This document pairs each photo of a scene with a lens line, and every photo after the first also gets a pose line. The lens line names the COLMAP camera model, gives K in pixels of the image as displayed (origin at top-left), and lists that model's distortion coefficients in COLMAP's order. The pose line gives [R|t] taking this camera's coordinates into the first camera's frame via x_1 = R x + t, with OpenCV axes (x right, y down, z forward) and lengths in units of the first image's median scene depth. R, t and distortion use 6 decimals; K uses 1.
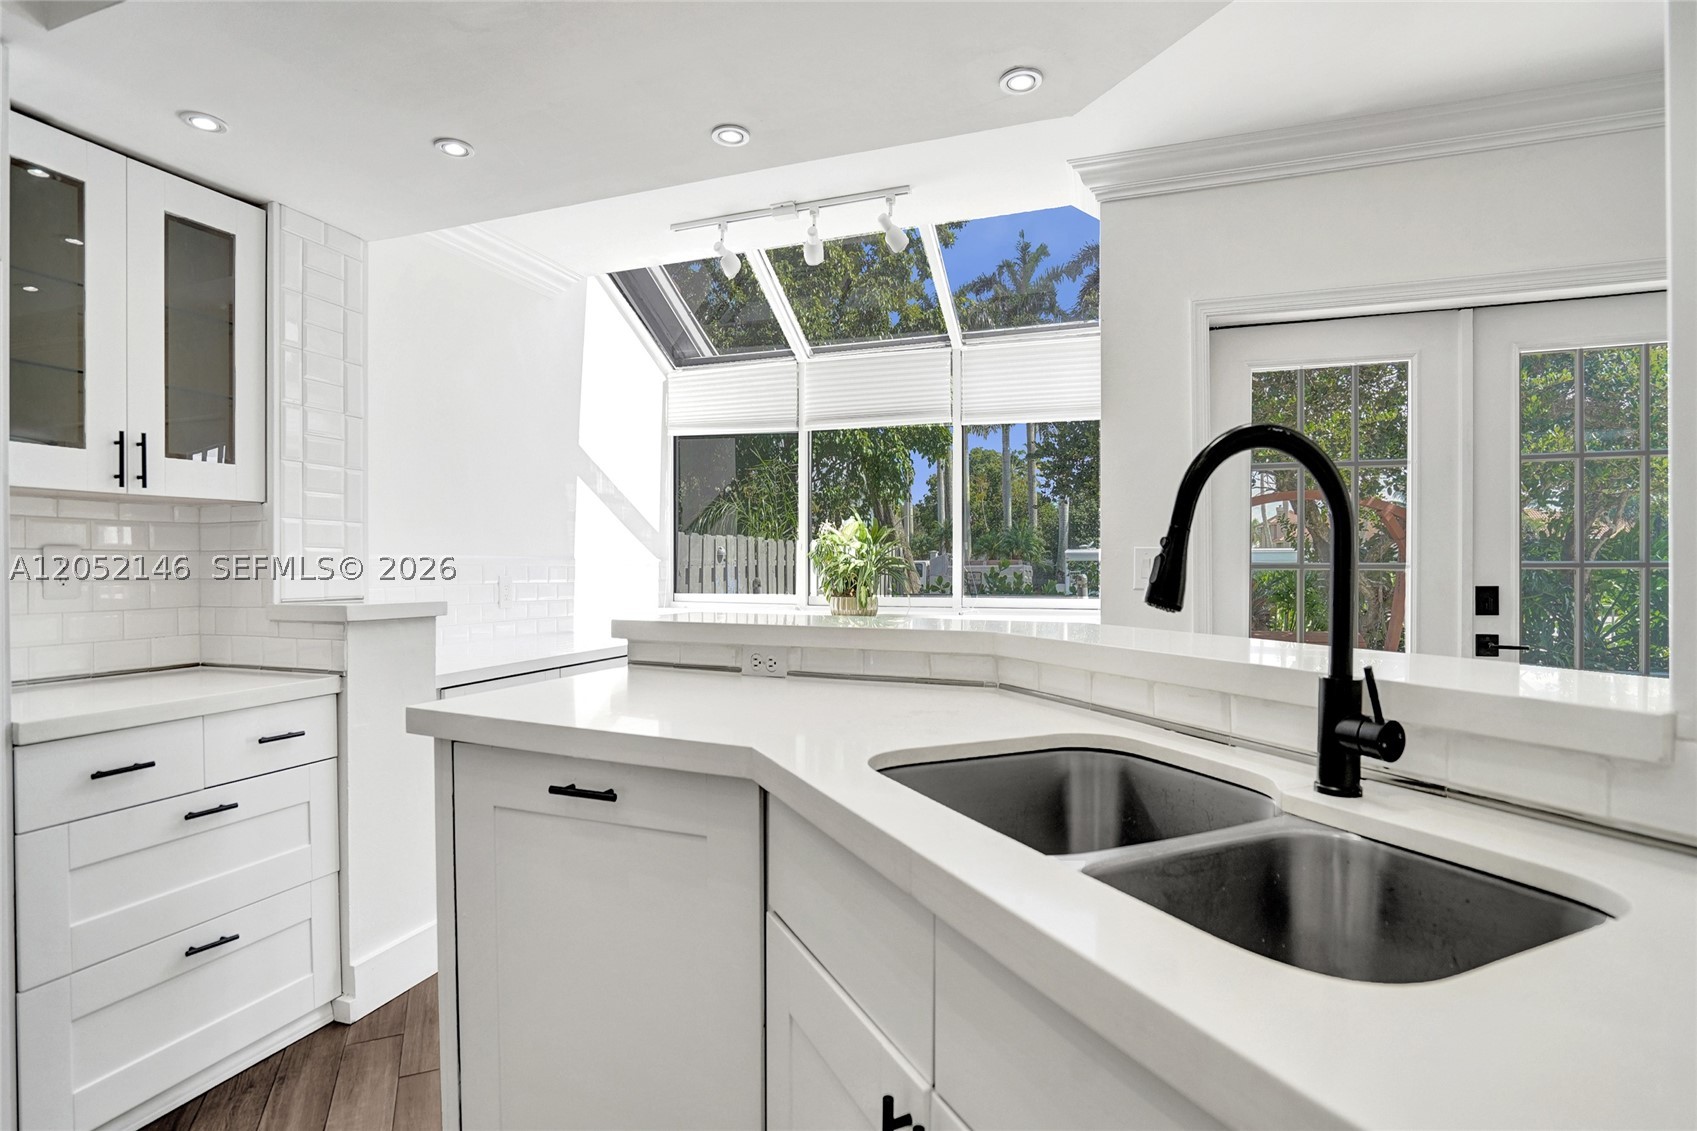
lens RADIAL K [[815.3, 0, 830.7], [0, 815.3, 582.9], [0, 0, 1]] dist [-0.049664, 0.019552]
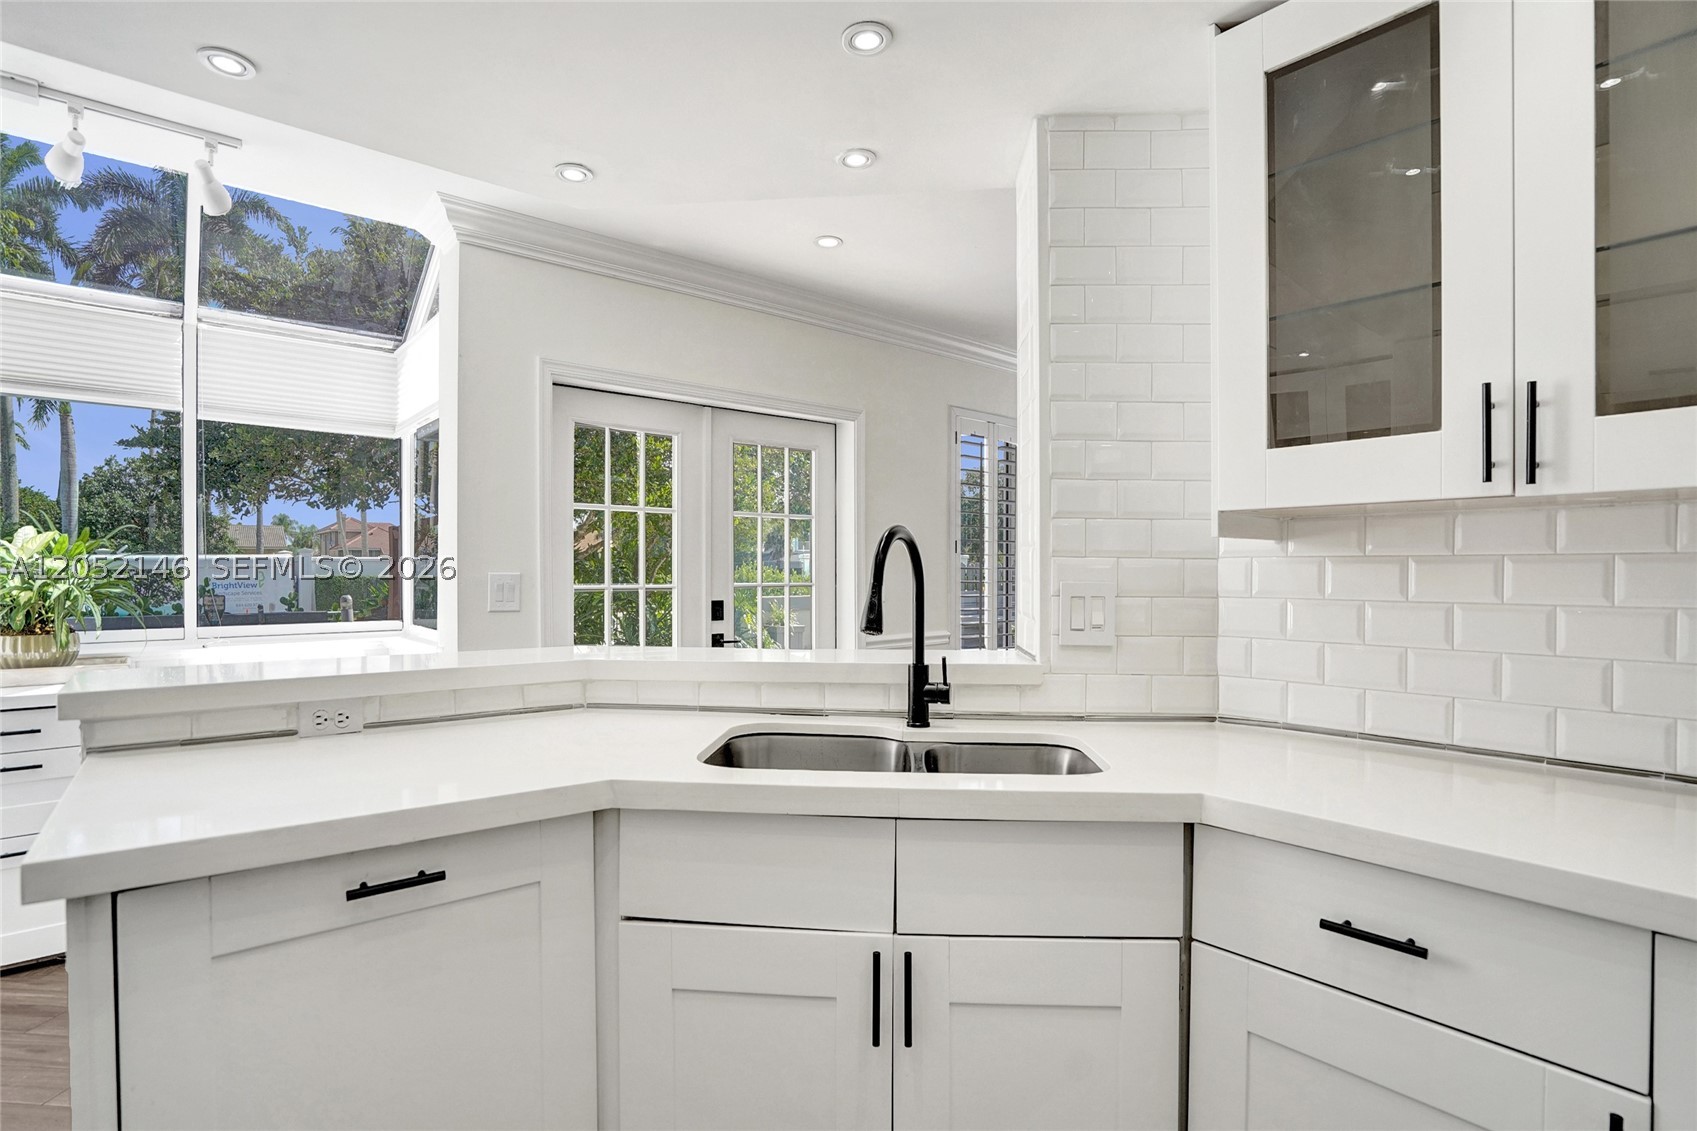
lens RADIAL K [[815.3, 0, 830.7], [0, 815.3, 582.9], [0, 0, 1]] dist [-0.049664, 0.019552]
pose [[0.510316, -0.009413, 0.859936, -0.343735], [0.020022, 0.999799, -0.000937, -0.022305], [-0.859754, 0.017696, 0.510402, 0.069028]]
